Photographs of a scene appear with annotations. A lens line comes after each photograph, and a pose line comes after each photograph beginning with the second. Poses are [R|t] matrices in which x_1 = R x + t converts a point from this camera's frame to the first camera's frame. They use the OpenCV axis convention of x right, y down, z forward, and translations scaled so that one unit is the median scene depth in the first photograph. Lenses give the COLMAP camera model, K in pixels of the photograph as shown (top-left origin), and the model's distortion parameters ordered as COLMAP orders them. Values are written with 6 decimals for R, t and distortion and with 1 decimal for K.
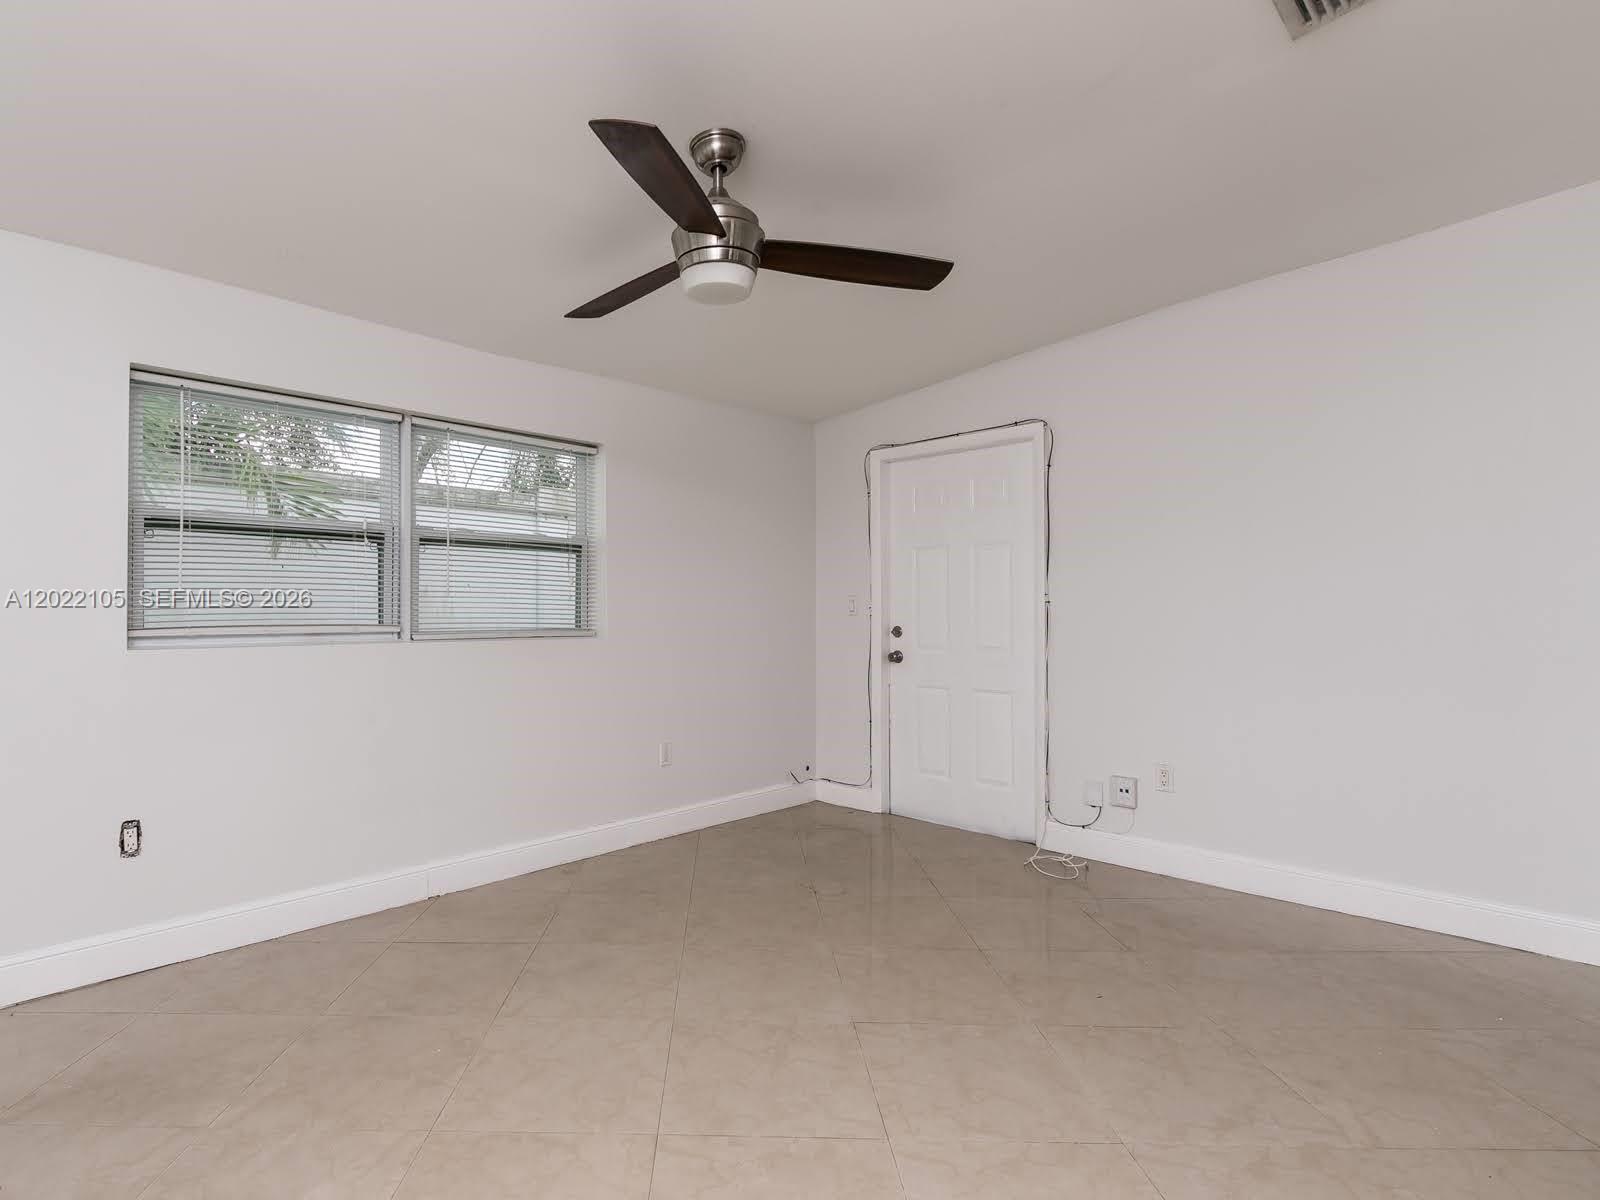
lens RADIAL K [[806.4, 0, 810.6], [0, 806.4, 600.7], [0, 0, 1]] dist [0.004791, -0.000355]
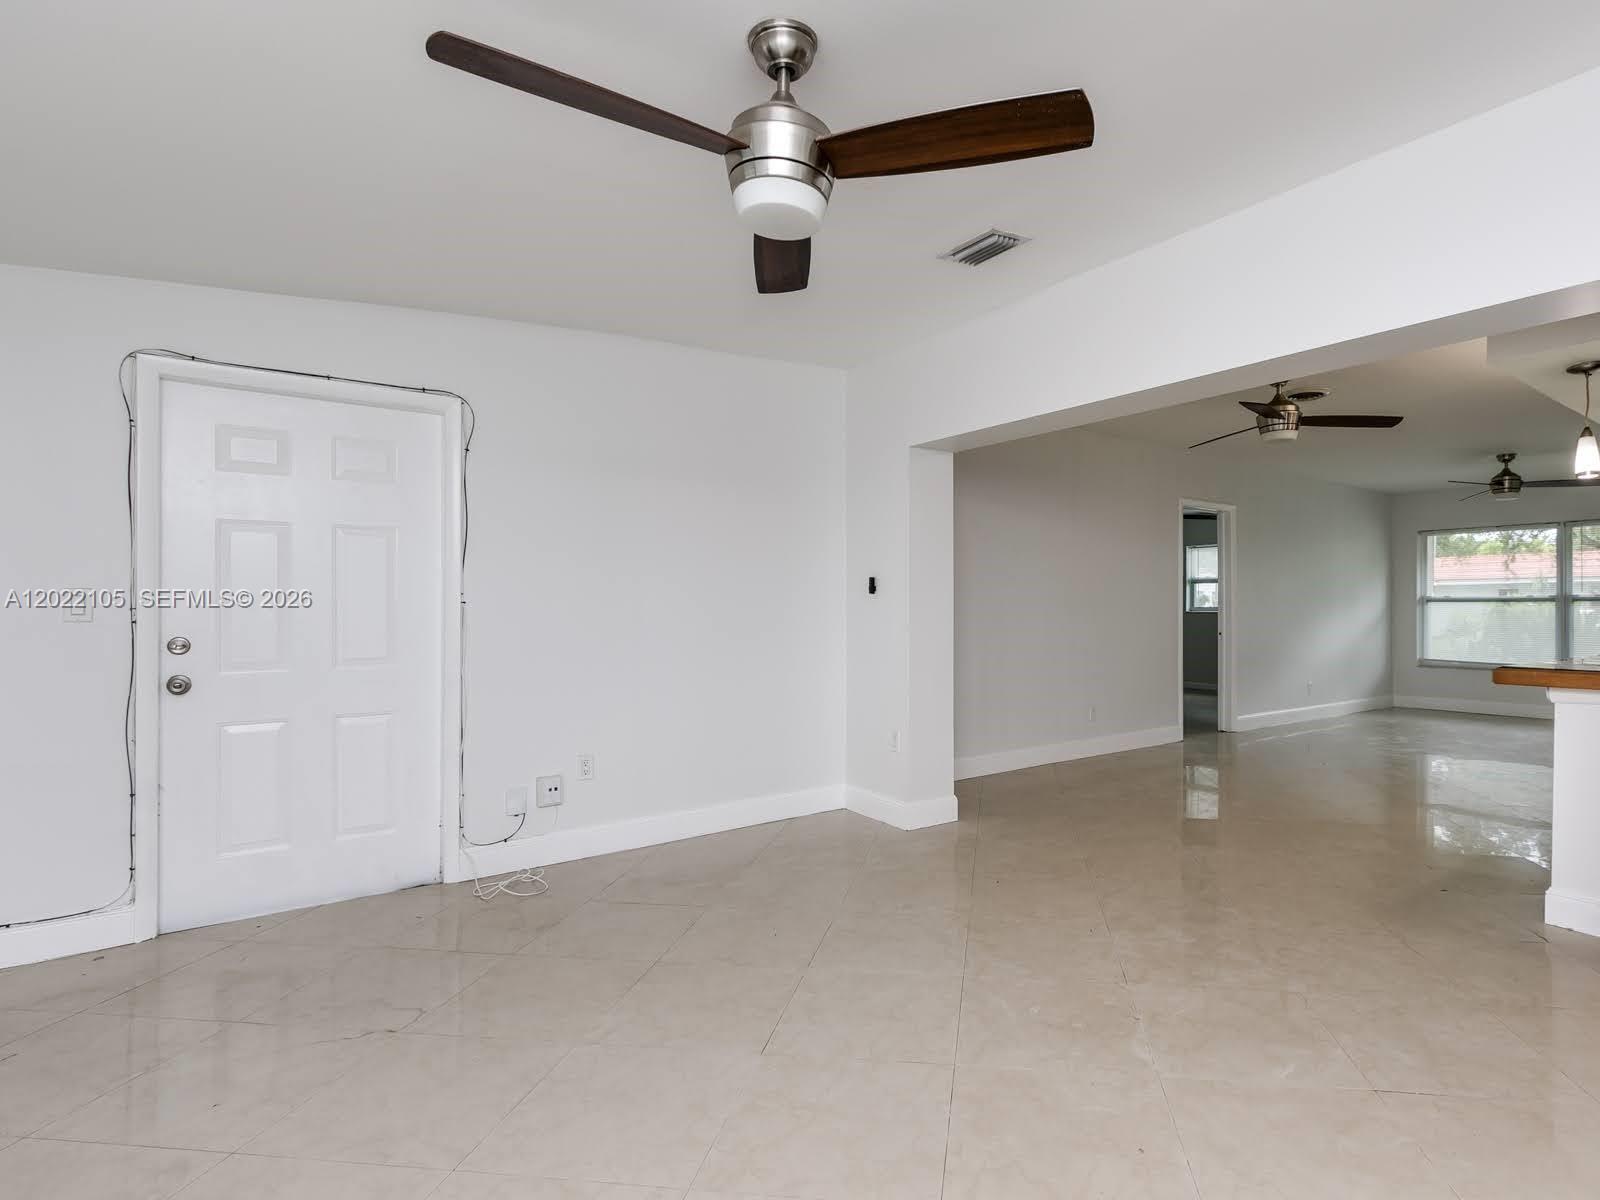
lens RADIAL K [[806.4, 0, 810.6], [0, 806.4, 600.7], [0, 0, 1]] dist [0.004791, -0.000355]
pose [[0.203038, 0.008416, 0.979135, -0.555626], [-0.008927, 0.999937, -0.006744, 0.002842], [-0.979130, -0.007371, 0.203101, 0.495161]]
